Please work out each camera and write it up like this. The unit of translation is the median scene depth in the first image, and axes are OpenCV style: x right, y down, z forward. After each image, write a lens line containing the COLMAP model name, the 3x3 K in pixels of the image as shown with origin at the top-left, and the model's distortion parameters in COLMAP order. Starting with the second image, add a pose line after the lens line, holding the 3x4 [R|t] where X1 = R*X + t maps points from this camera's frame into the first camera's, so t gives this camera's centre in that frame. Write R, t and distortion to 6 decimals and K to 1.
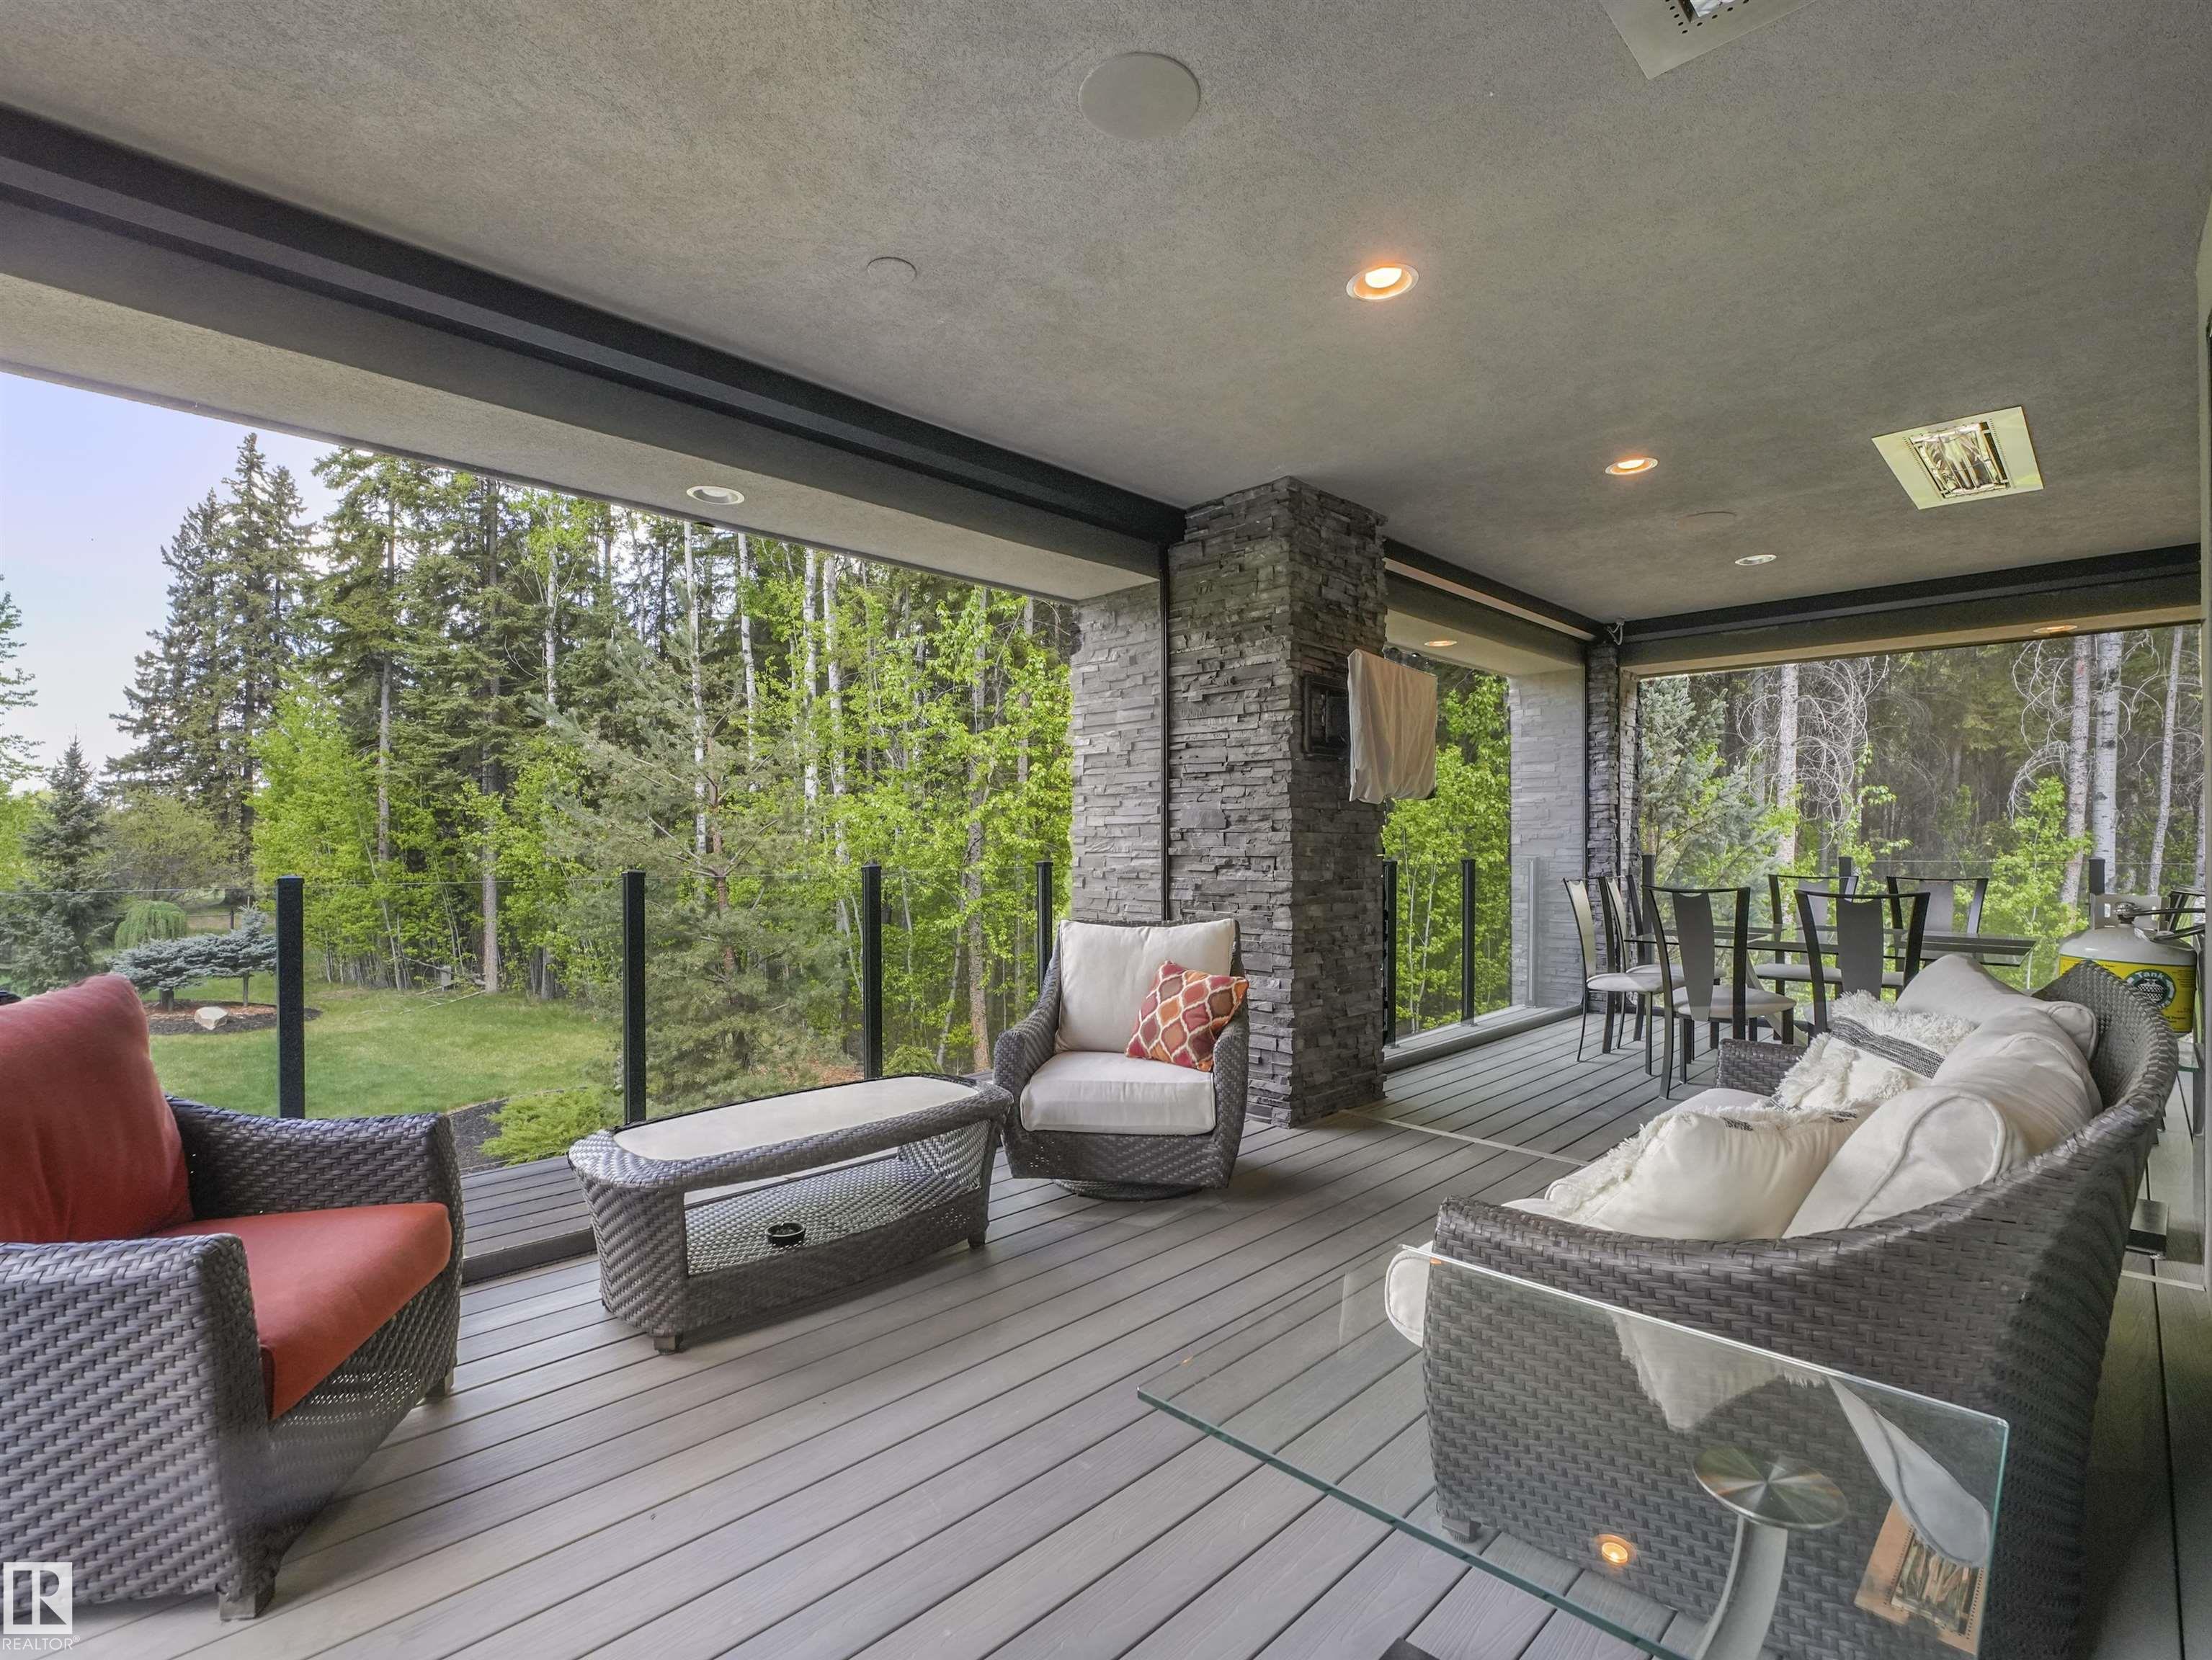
lens RADIAL K [[1008.5, 0, 1064.8], [0, 1008.5, 844.9], [0, 0, 1]] dist [-0.005656, -0.000399]
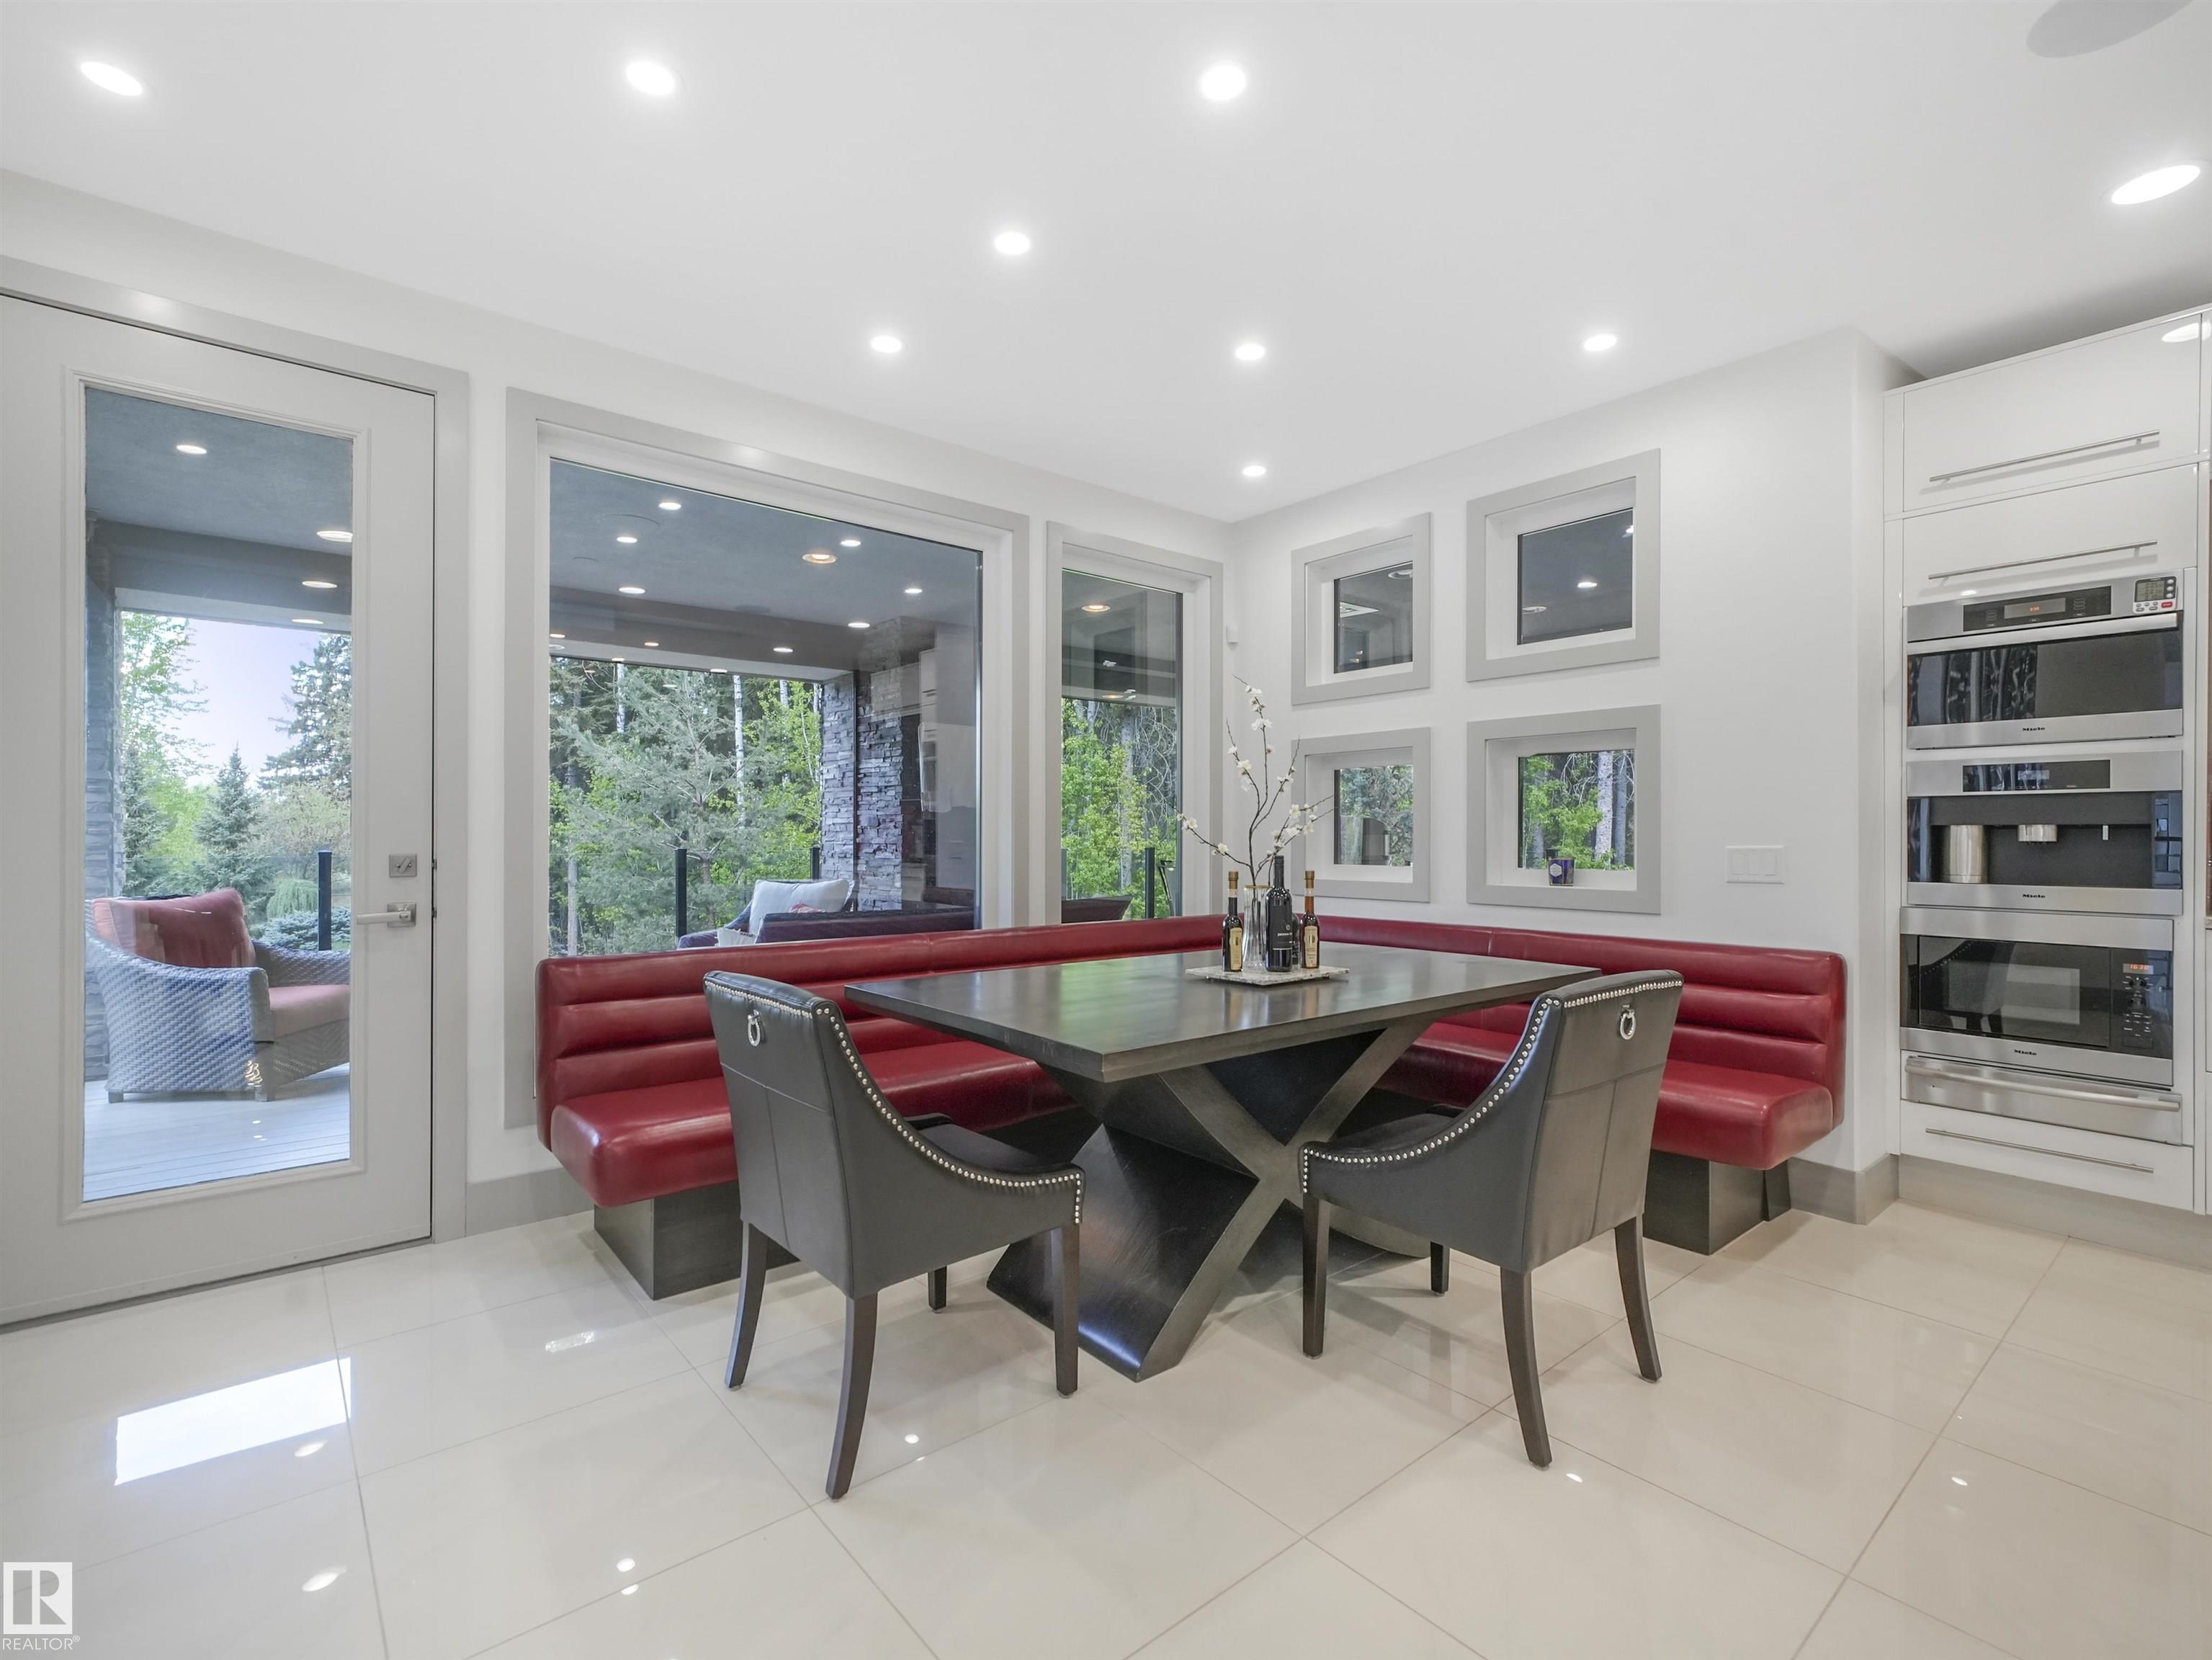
lens RADIAL K [[1008.7, 0, 1099.8], [0, 1008.7, 840.8], [0, 0, 1]] dist [-0.005656, -0.000399]
pose [[0.997374, 0.006181, -0.072153, 0.125433], [-0.005987, 0.999978, 0.002909, -0.000014], [0.072169, -0.002469, 0.997389, -0.120134]]
